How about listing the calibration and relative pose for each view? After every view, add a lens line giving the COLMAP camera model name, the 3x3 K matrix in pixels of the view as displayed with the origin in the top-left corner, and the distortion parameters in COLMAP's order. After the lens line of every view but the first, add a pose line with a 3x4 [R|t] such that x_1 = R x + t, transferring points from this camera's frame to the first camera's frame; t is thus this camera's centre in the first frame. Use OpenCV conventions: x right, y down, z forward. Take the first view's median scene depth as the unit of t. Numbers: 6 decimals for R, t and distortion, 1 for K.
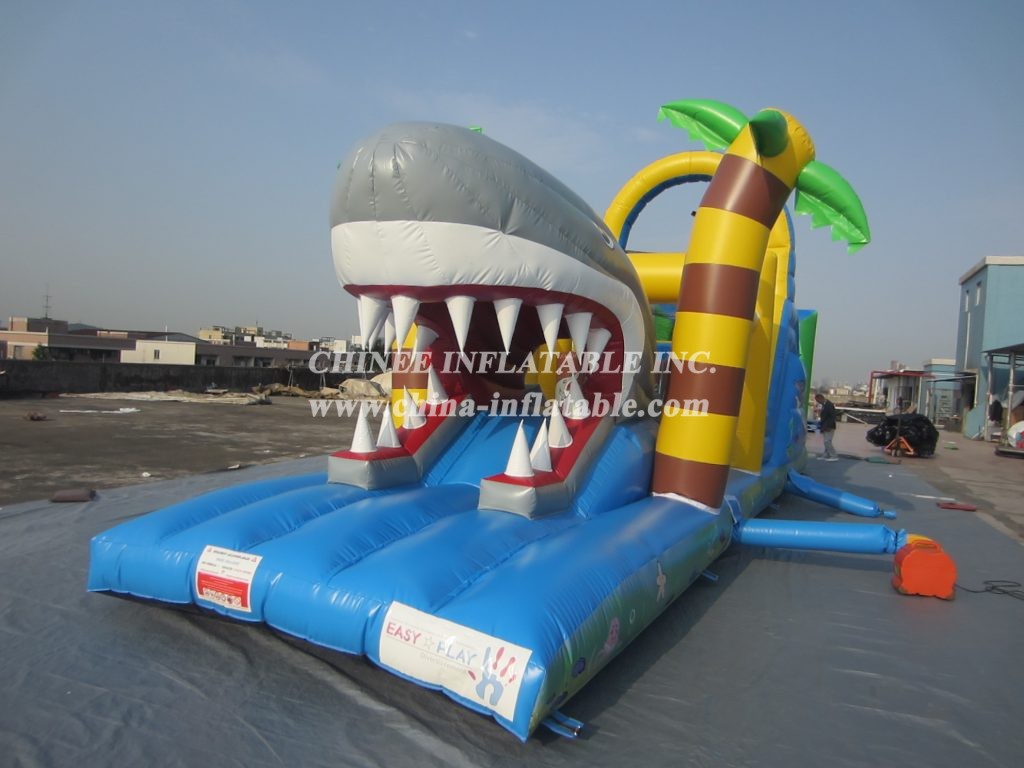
lens RADIAL K [[721.0, 0, 512.0], [0, 721.0, 384.0], [0, 0, 1]] dist [-0.051758, 0.055672]
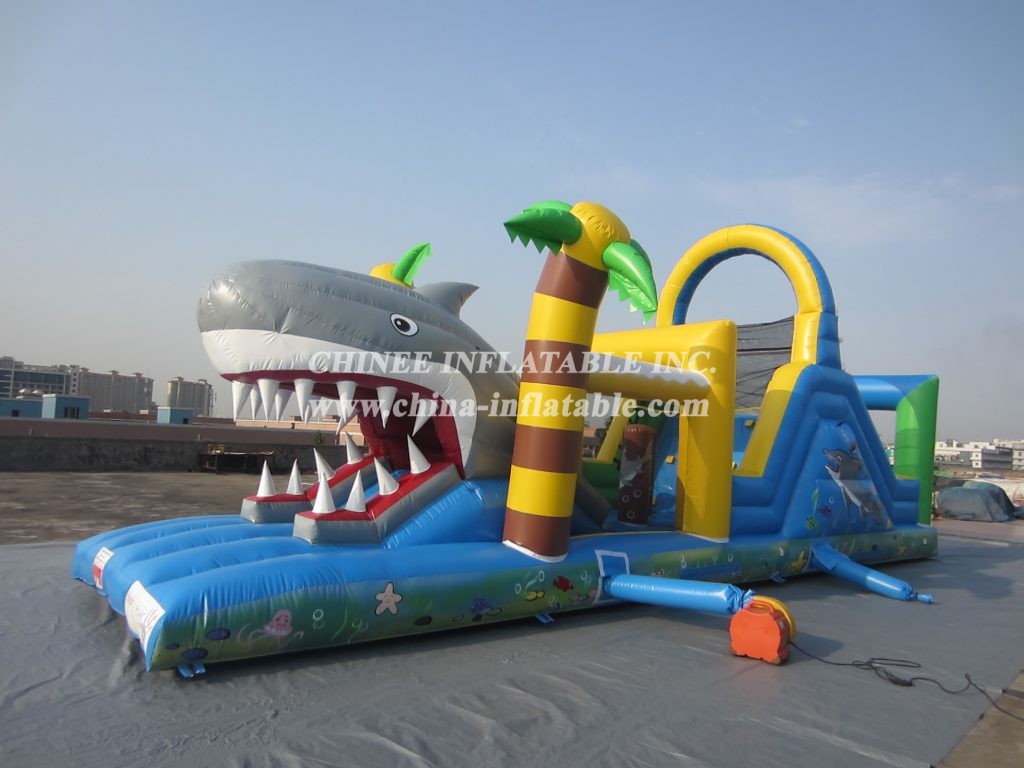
lens RADIAL K [[721.0, 0, 512.0], [0, 721.0, 384.0], [0, 0, 1]] dist [-0.051758, 0.055672]
pose [[0.920419, -0.044636, -0.388376, 0.857491], [-0.001715, 0.992990, -0.118189, 0.050136], [0.390929, 0.109449, 0.913890, -0.086177]]
